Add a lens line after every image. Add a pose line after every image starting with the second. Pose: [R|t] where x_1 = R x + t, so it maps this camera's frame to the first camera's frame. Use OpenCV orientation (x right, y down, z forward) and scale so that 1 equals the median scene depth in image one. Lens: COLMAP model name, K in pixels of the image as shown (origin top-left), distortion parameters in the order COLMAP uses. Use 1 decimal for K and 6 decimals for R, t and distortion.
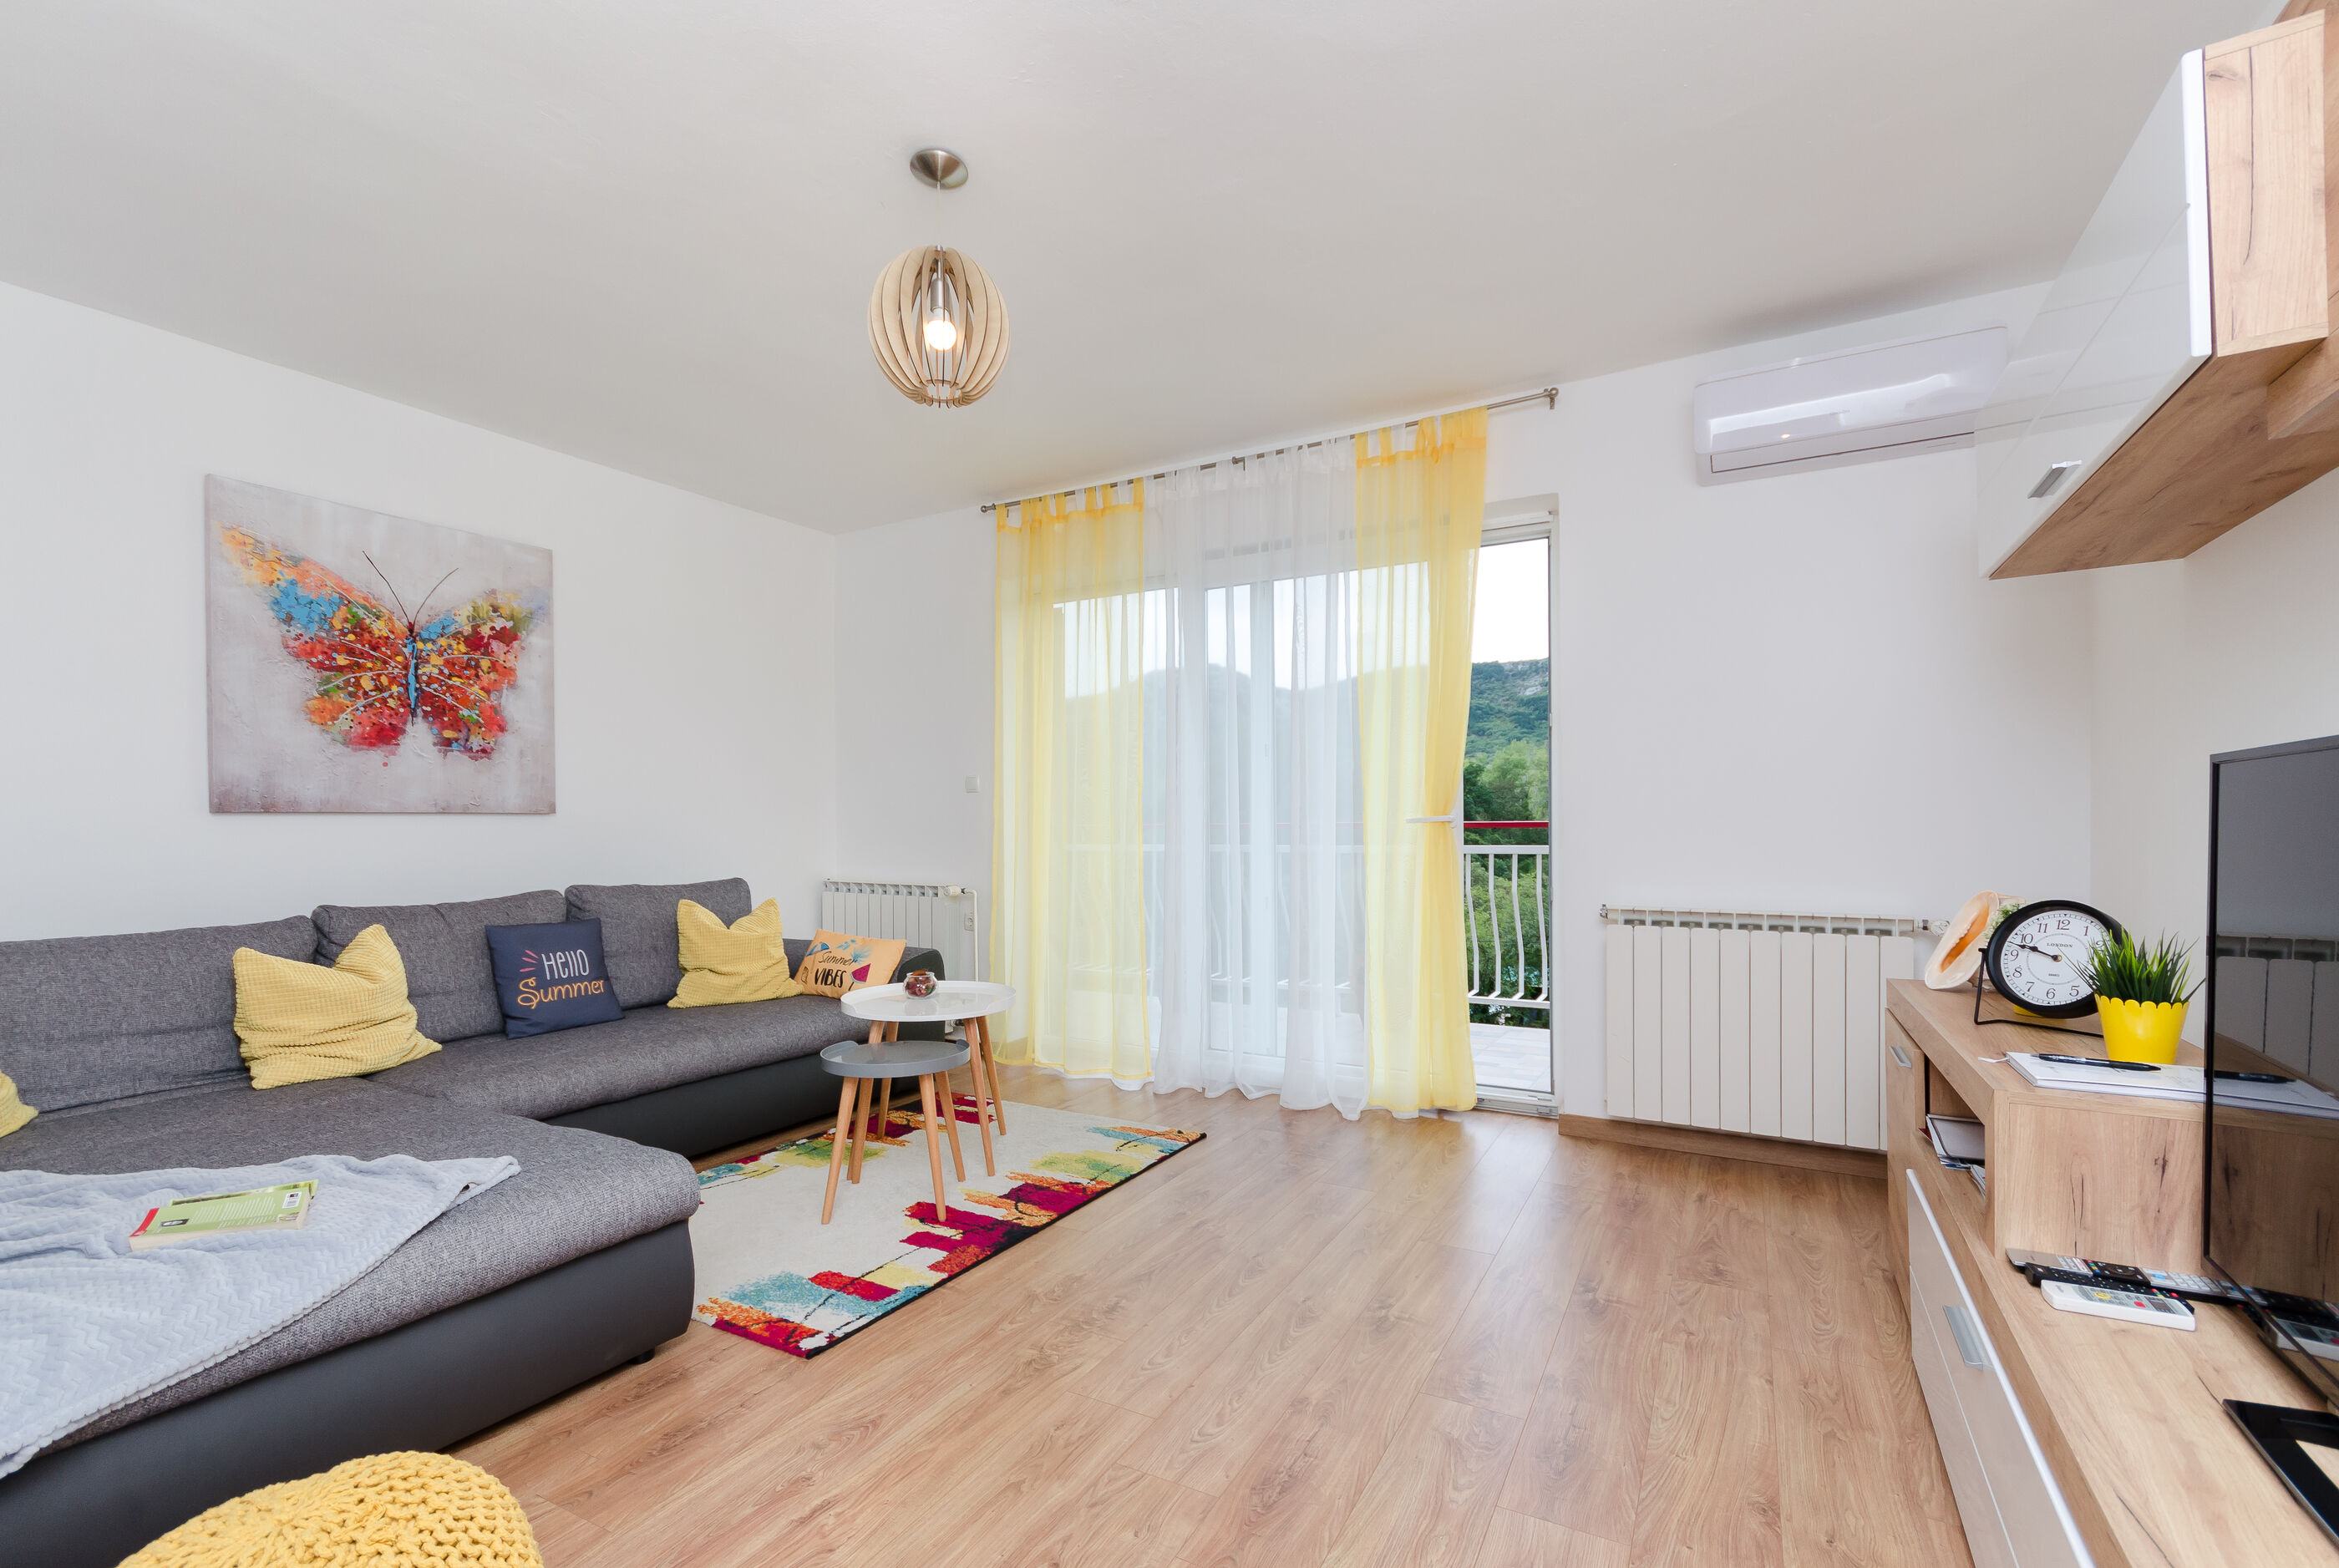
lens RADIAL K [[989.1, 0, 1180.9], [0, 989.1, 830.3], [0, 0, 1]] dist [-0.000848, -0.000270]
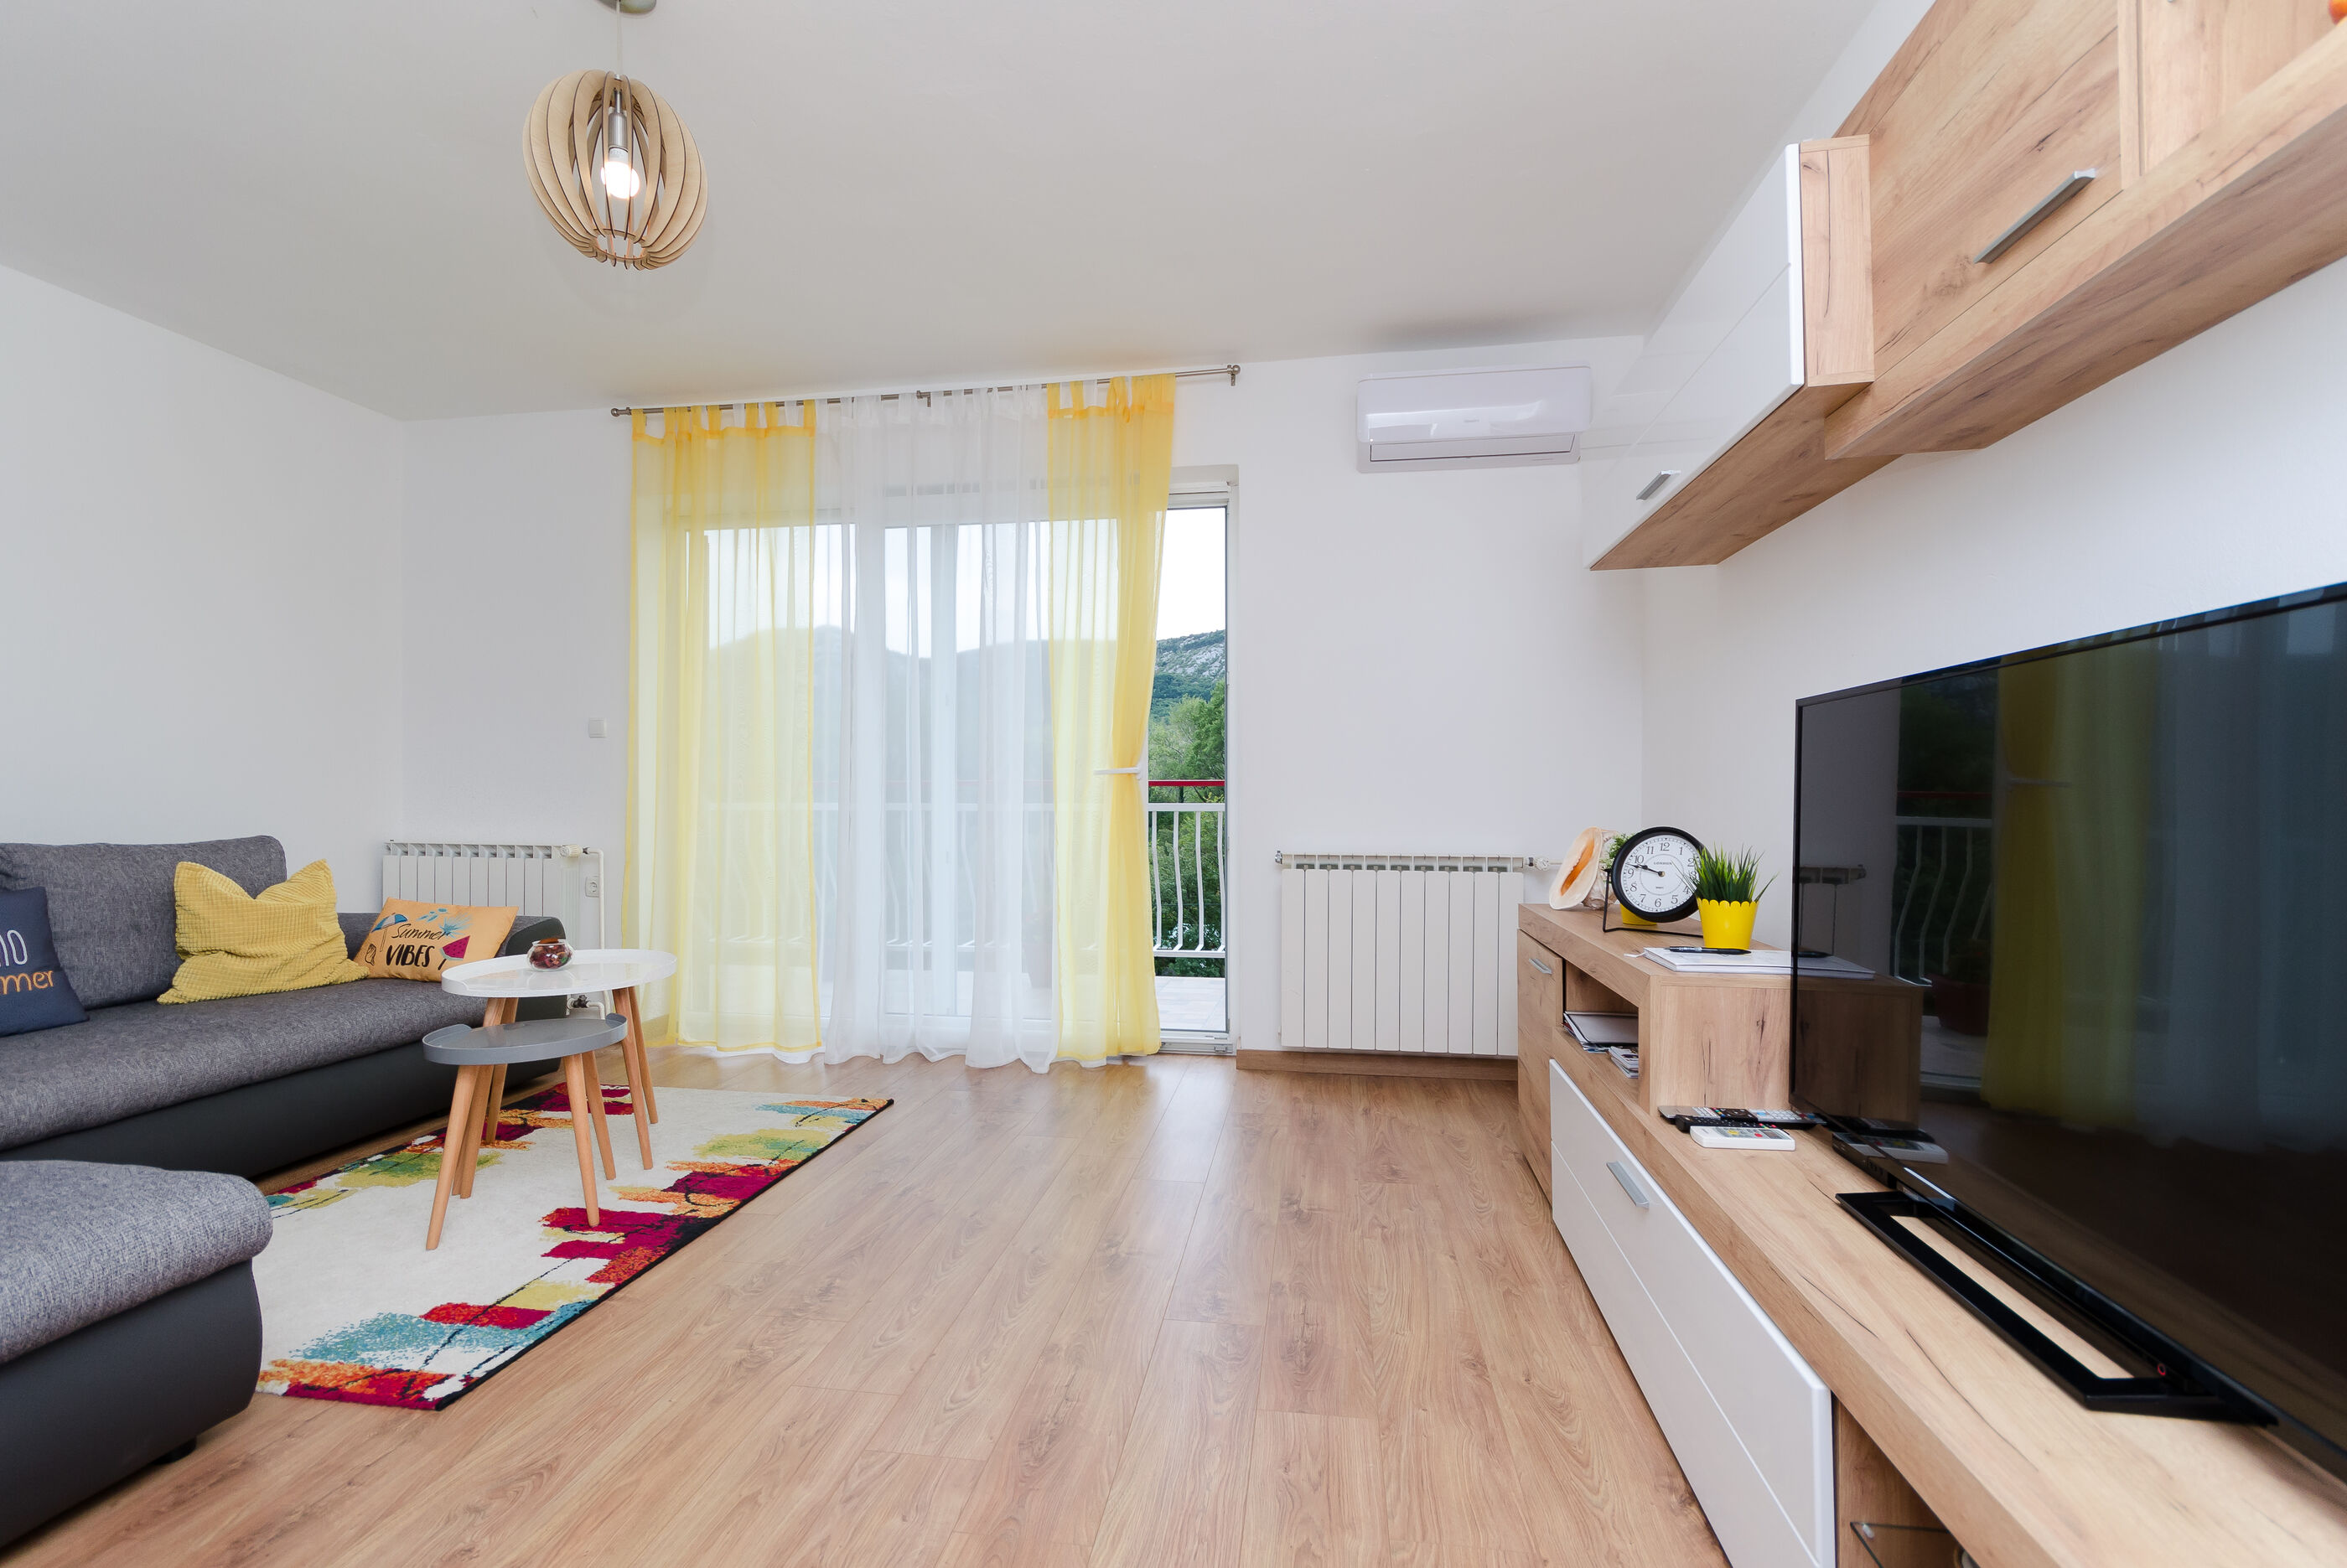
lens RADIAL K [[992.3, 0, 1159.7], [0, 992.3, 796.7], [0, 0, 1]] dist [-0.000848, -0.000270]
pose [[0.941525, 0.006347, 0.336883, -0.060922], [-0.005259, 0.999978, -0.004144, 0.022260], [-0.336901, 0.002130, 0.941538, 0.026472]]
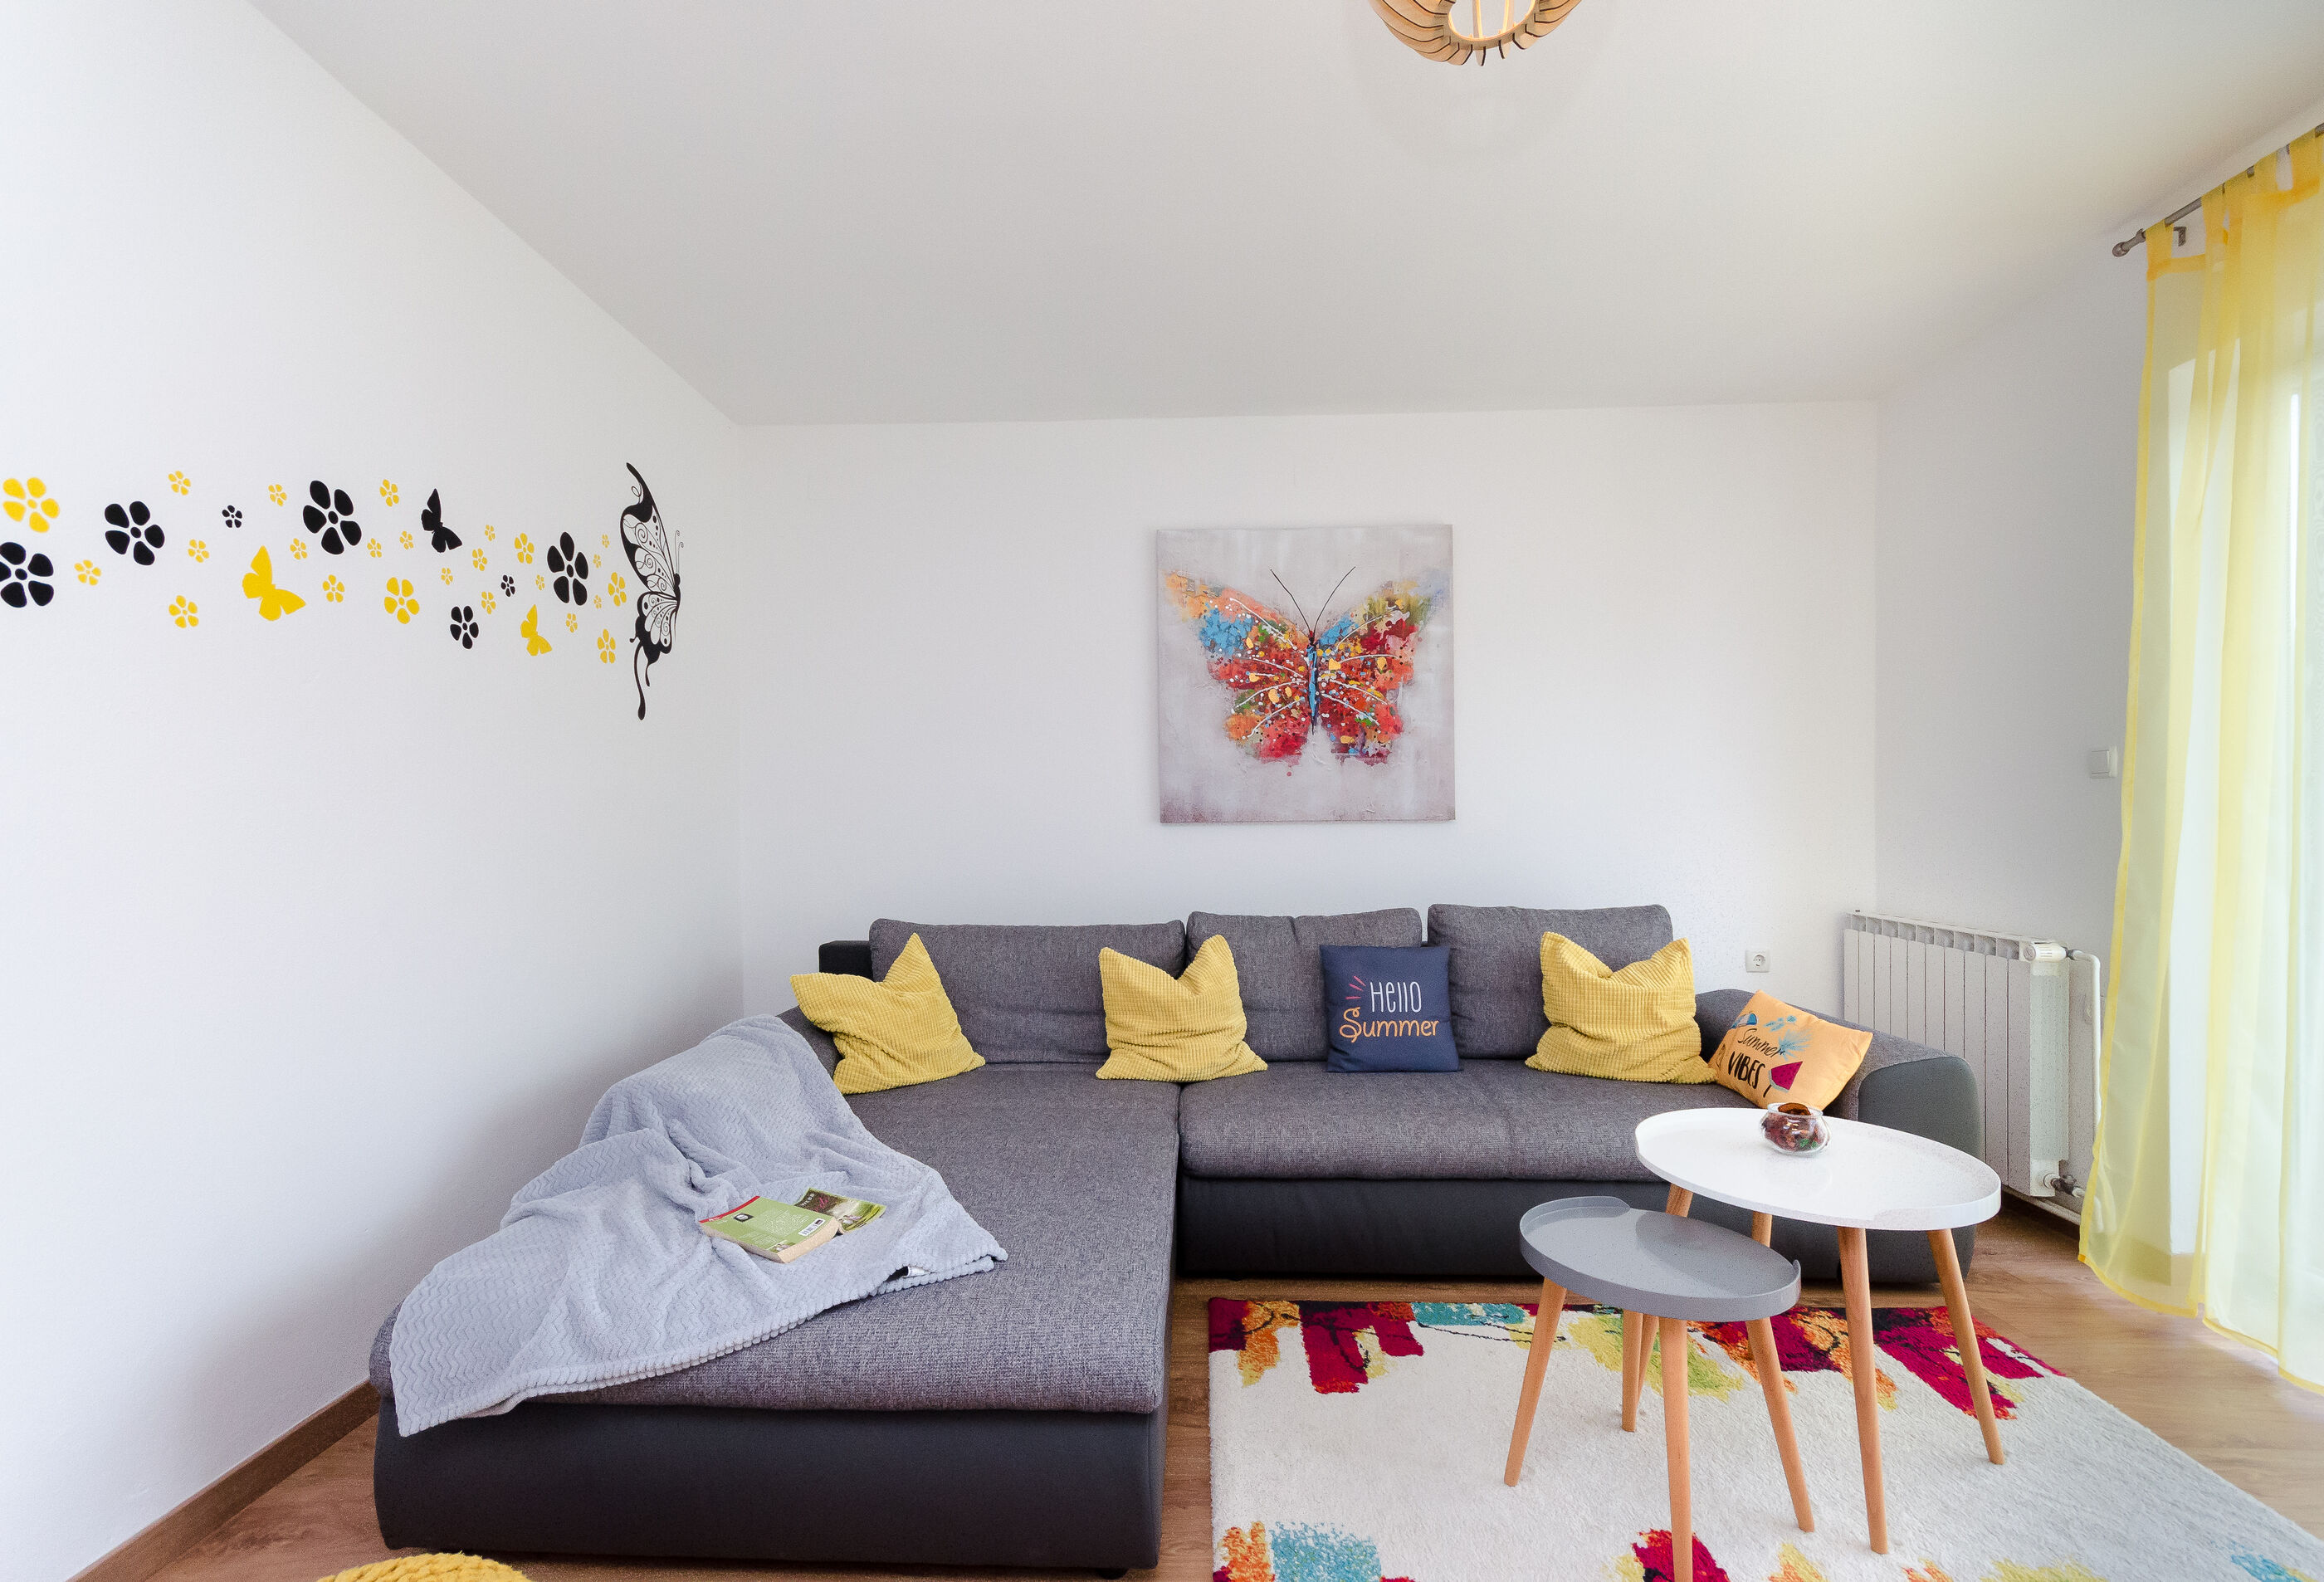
lens RADIAL K [[1056.8, 0, 1135.2], [0, 1056.8, 828.4], [0, 0, 1]] dist [0.002469, 0.001009]
pose [[0.459434, 0.009836, -0.888157, 0.105492], [-0.002448, 0.999949, 0.009807, -0.022970], [0.888209, -0.002331, 0.459435, 0.394524]]
